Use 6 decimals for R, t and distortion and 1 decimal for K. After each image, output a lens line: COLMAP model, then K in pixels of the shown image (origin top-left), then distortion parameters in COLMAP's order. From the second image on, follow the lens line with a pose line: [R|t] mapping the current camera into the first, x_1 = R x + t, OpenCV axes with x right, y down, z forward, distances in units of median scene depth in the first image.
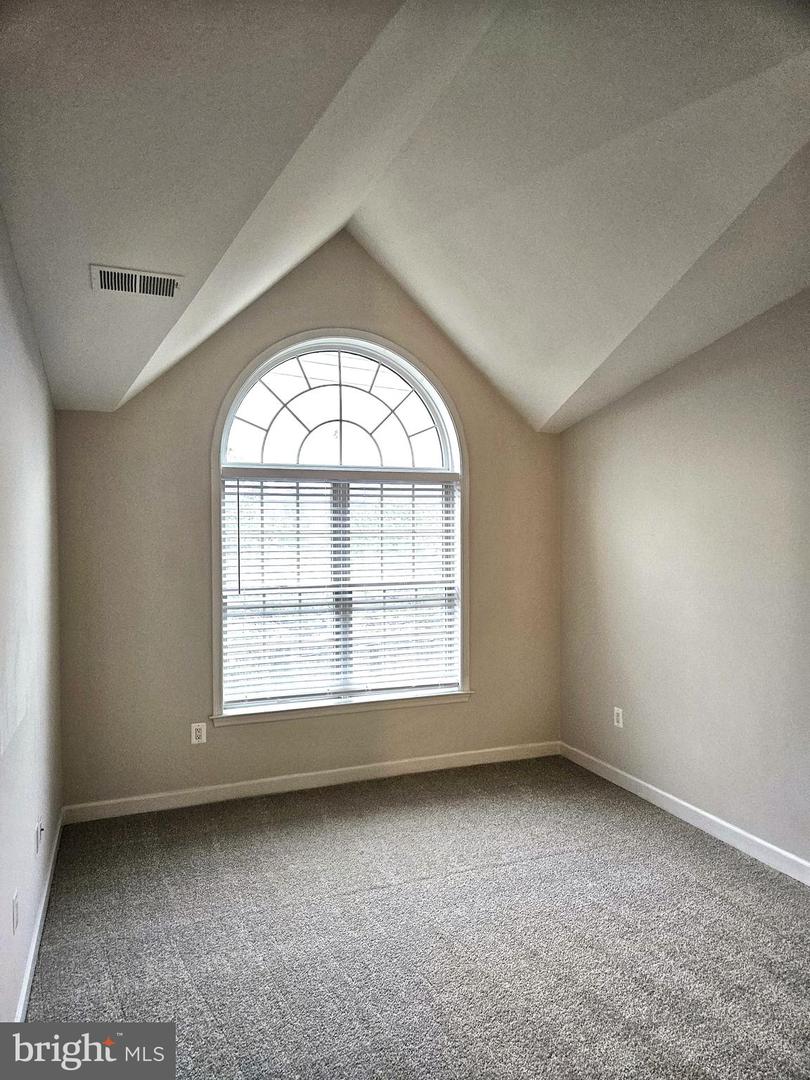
lens RADIAL K [[716.4, 0, 392.5], [0, 716.4, 545.2], [0, 0, 1]] dist [0.080853, -0.061749]
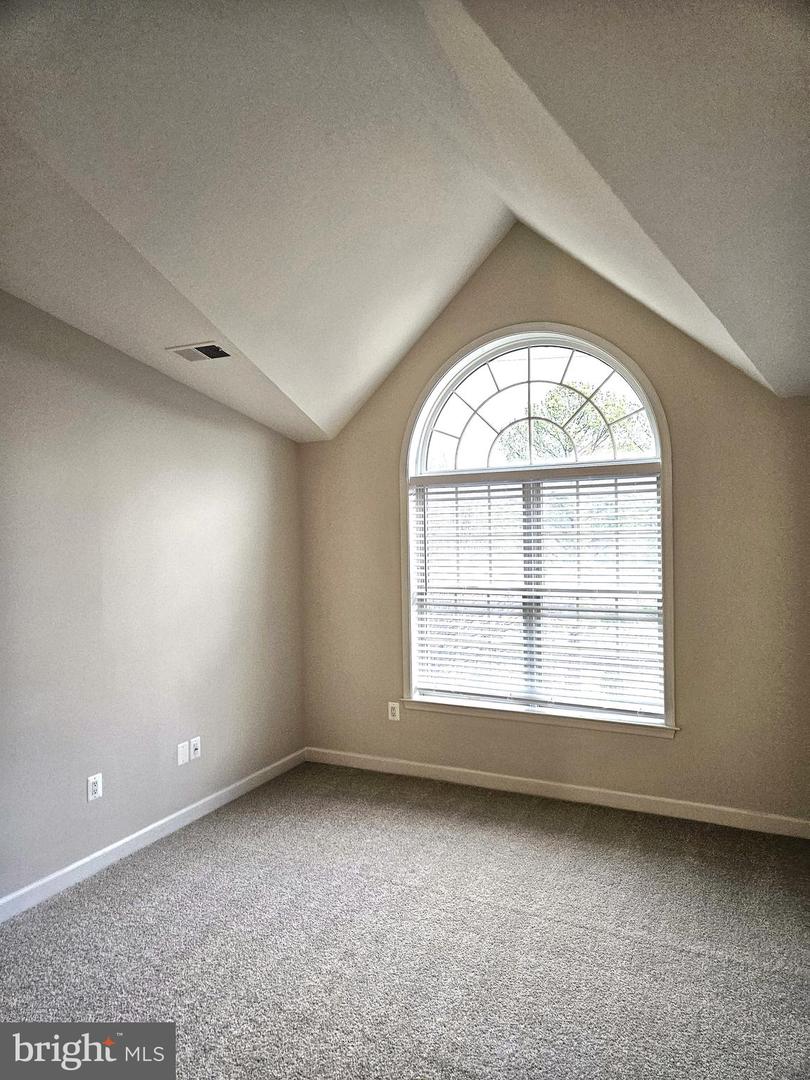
lens RADIAL K [[716.4, 0, 375.5], [0, 716.4, 544.7], [0, 0, 1]] dist [0.080853, -0.061749]
pose [[0.666814, 0.003267, -0.745217, 0.512719], [-0.001617, 0.999994, 0.002937, -0.006615], [0.745222, -0.000753, 0.666816, 0.200339]]
